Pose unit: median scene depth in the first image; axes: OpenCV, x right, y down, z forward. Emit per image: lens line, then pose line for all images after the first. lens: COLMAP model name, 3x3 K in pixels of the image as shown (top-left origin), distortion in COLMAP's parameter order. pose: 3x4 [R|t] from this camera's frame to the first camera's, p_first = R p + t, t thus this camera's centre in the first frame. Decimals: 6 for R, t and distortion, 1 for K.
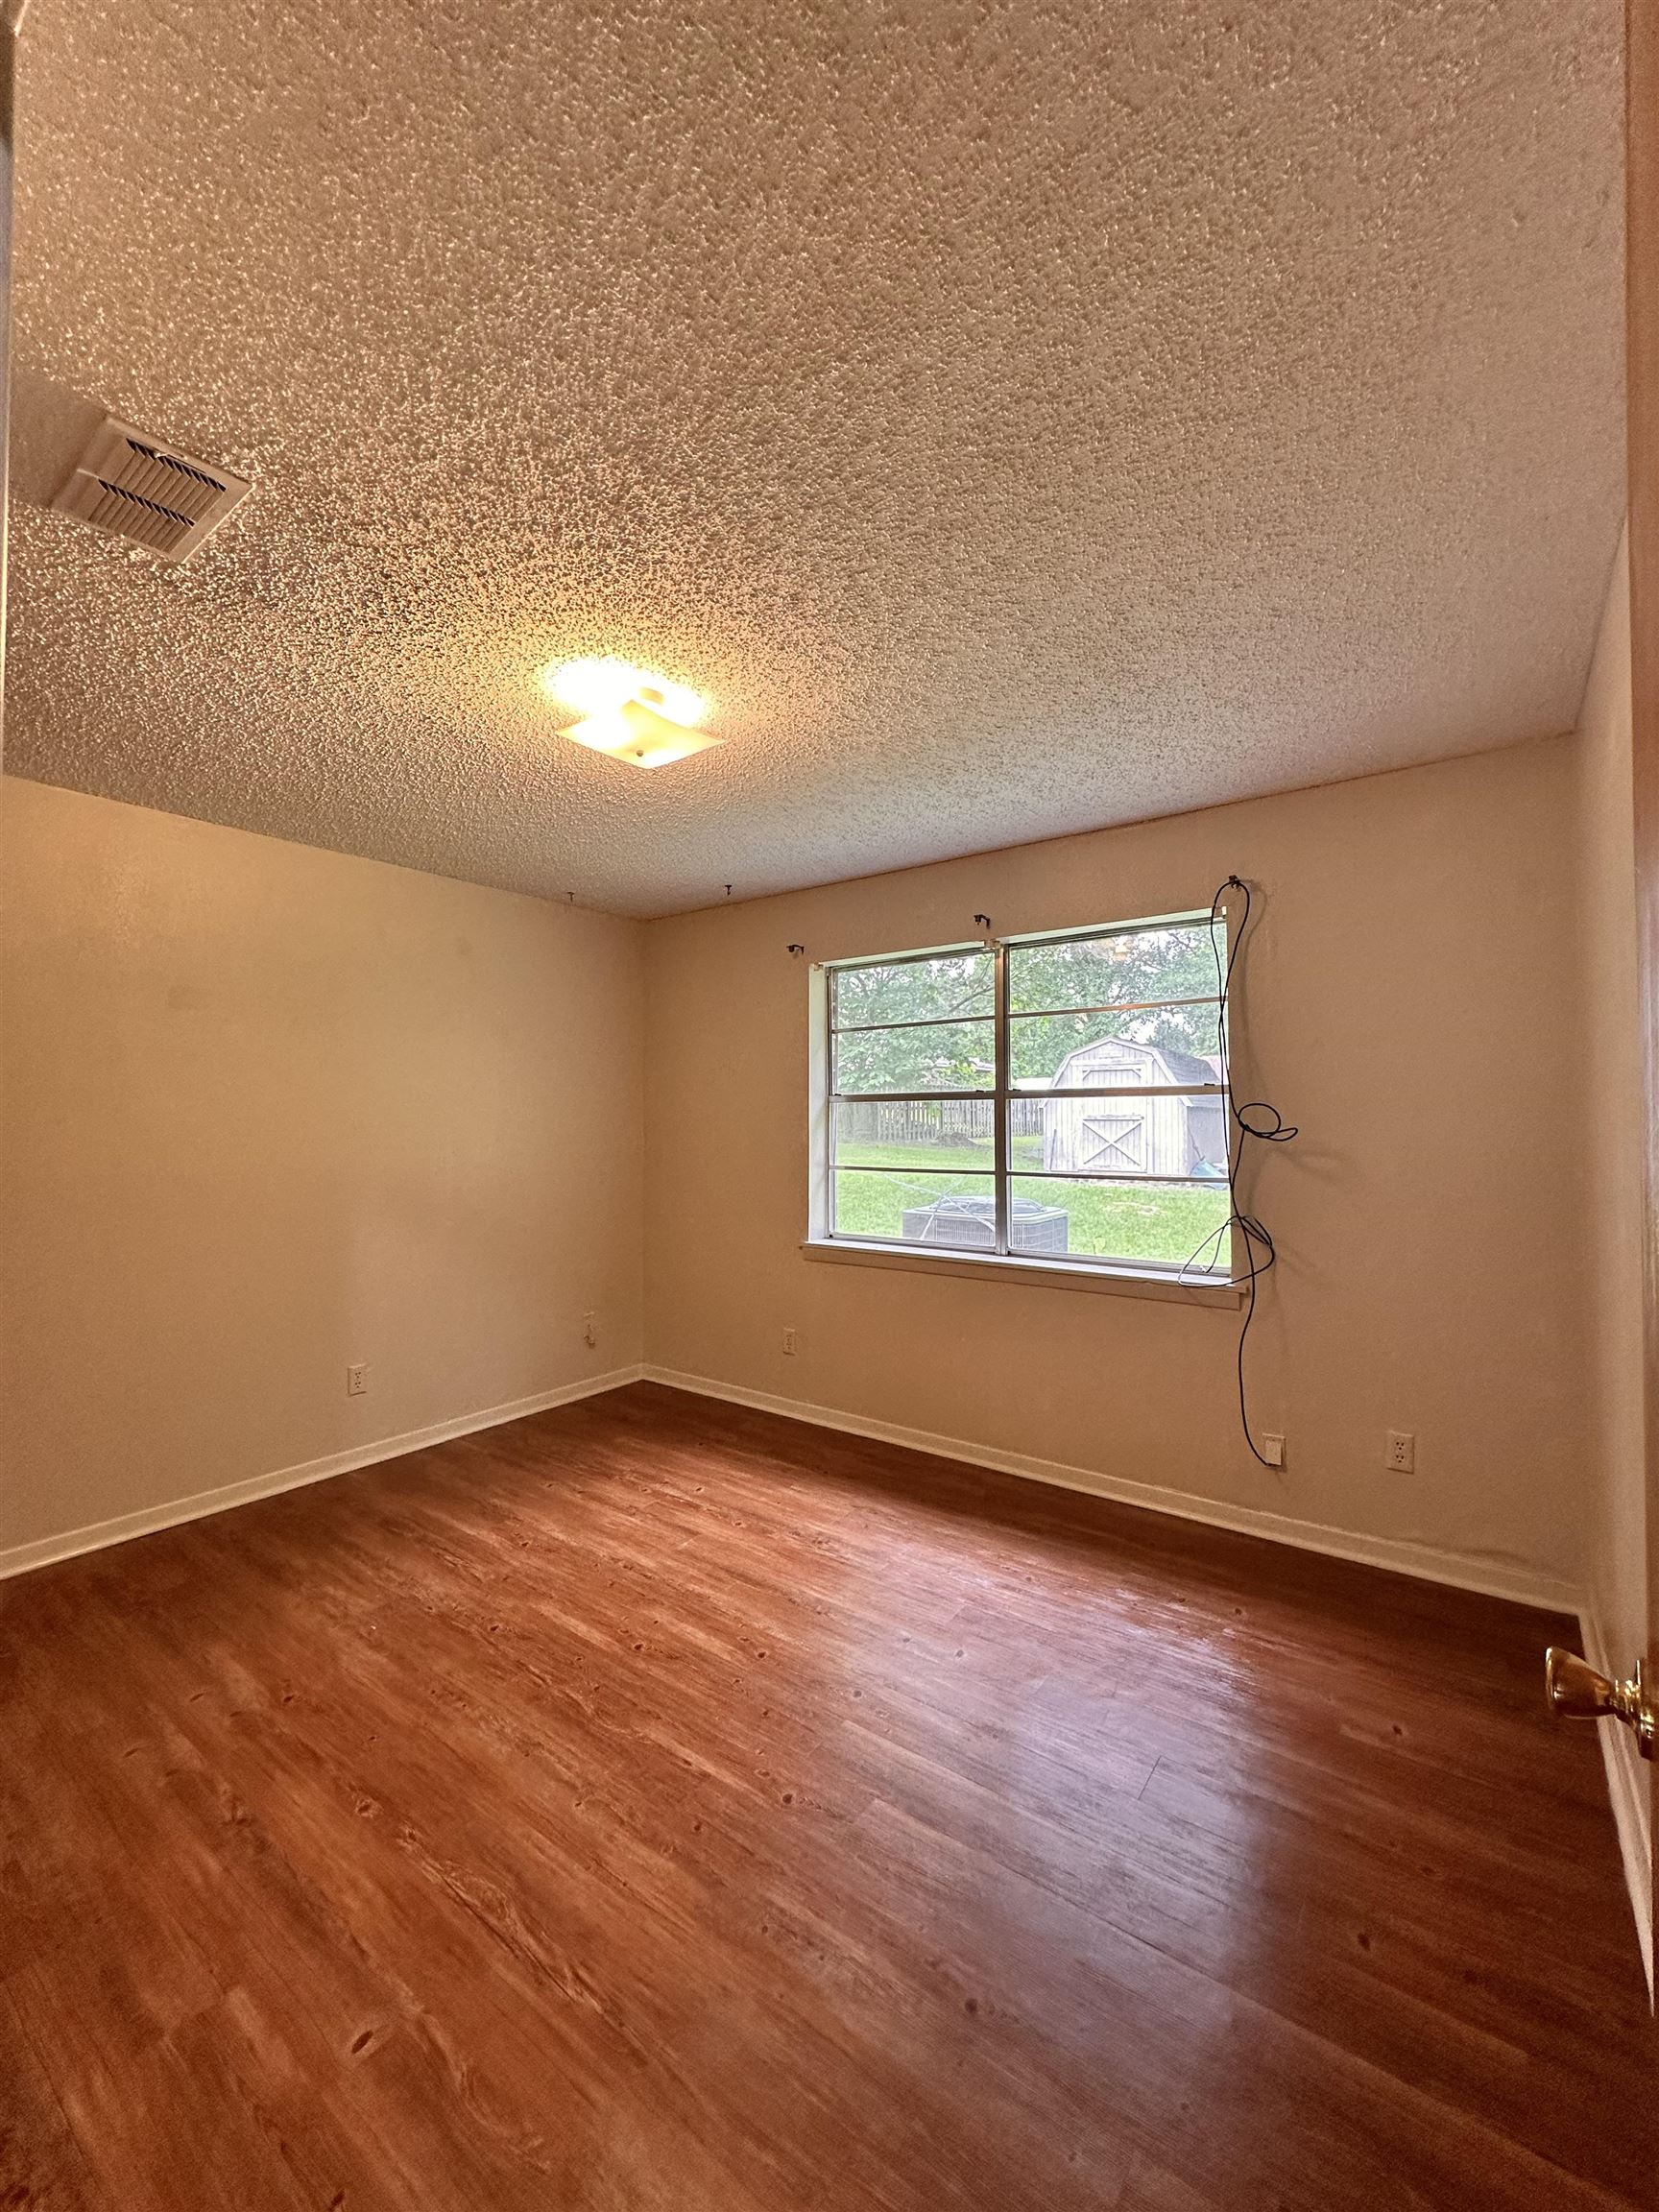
lens RADIAL K [[878.8, 0, 829.5], [0, 878.8, 1106.0], [0, 0, 1]] dist [0.000571, 0.000122]
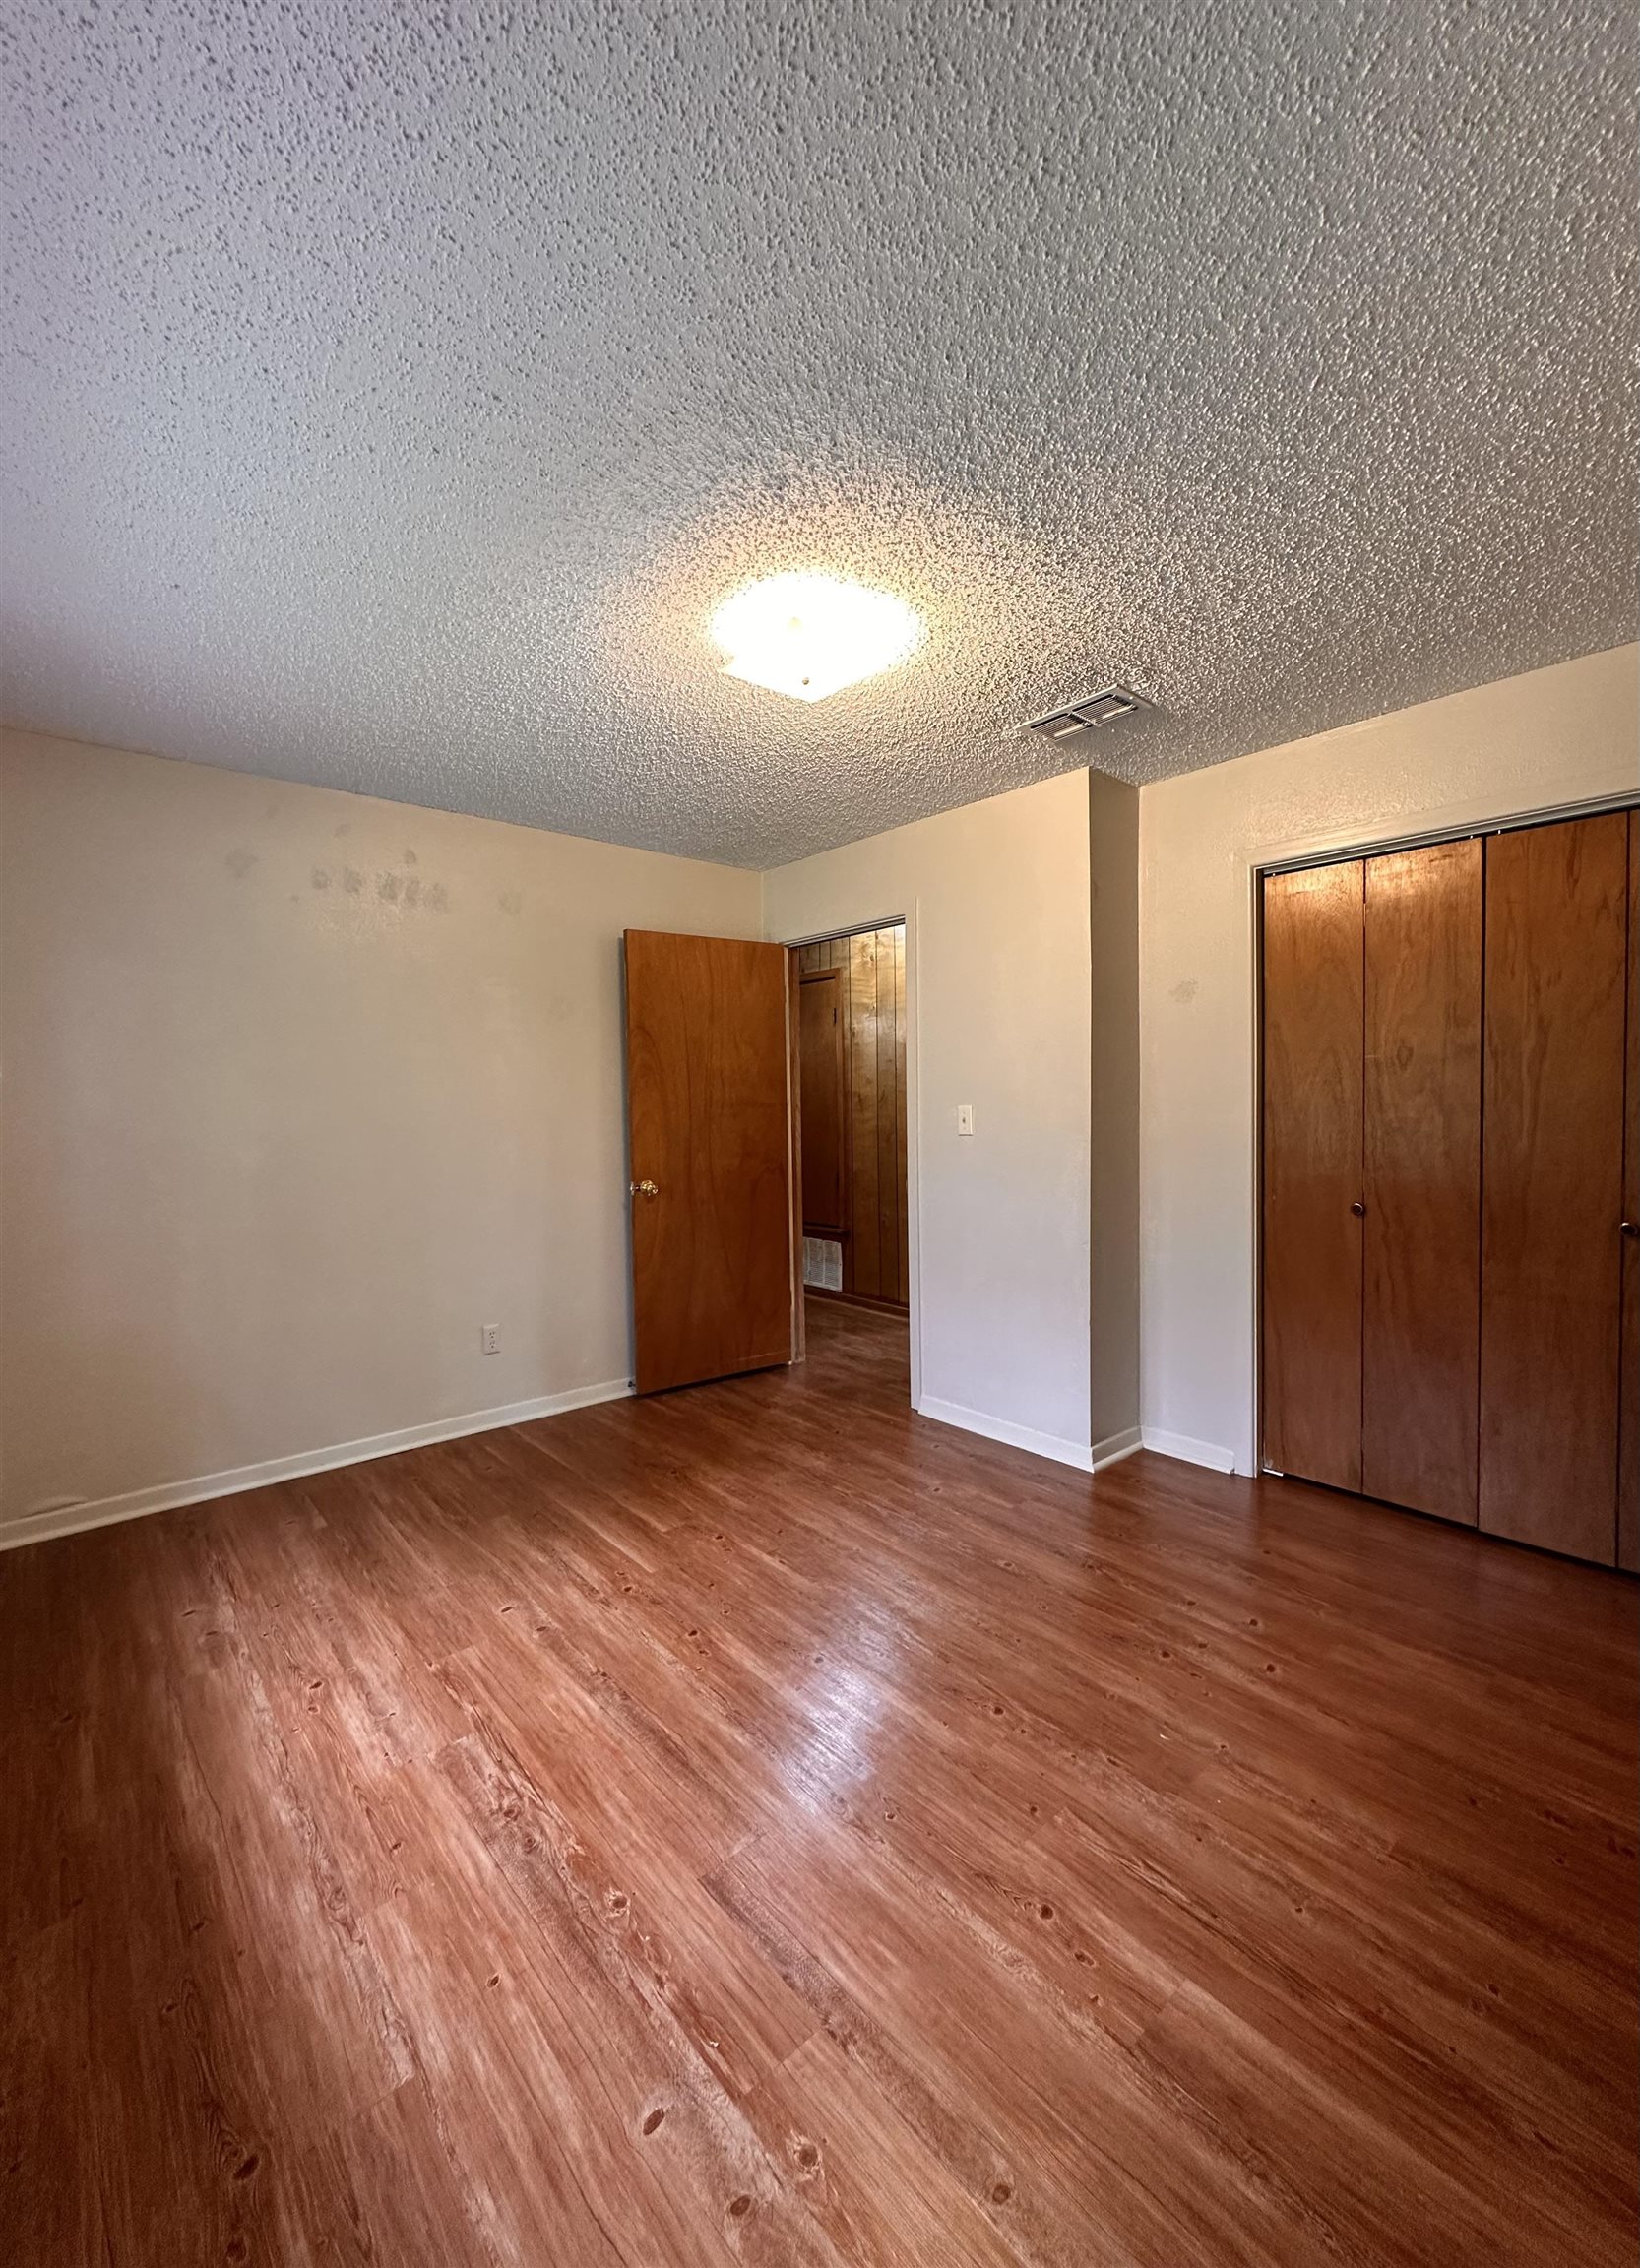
lens RADIAL K [[865.9, 0, 820.0], [0, 865.9, 1134.0], [0, 0, 1]] dist [-0.000068, 0.000011]
pose [[-0.979174, 0.006952, 0.202904, -0.339510], [0.011379, 0.999722, 0.020658, 0.051037], [-0.202704, 0.022537, -0.978981, 1.566229]]
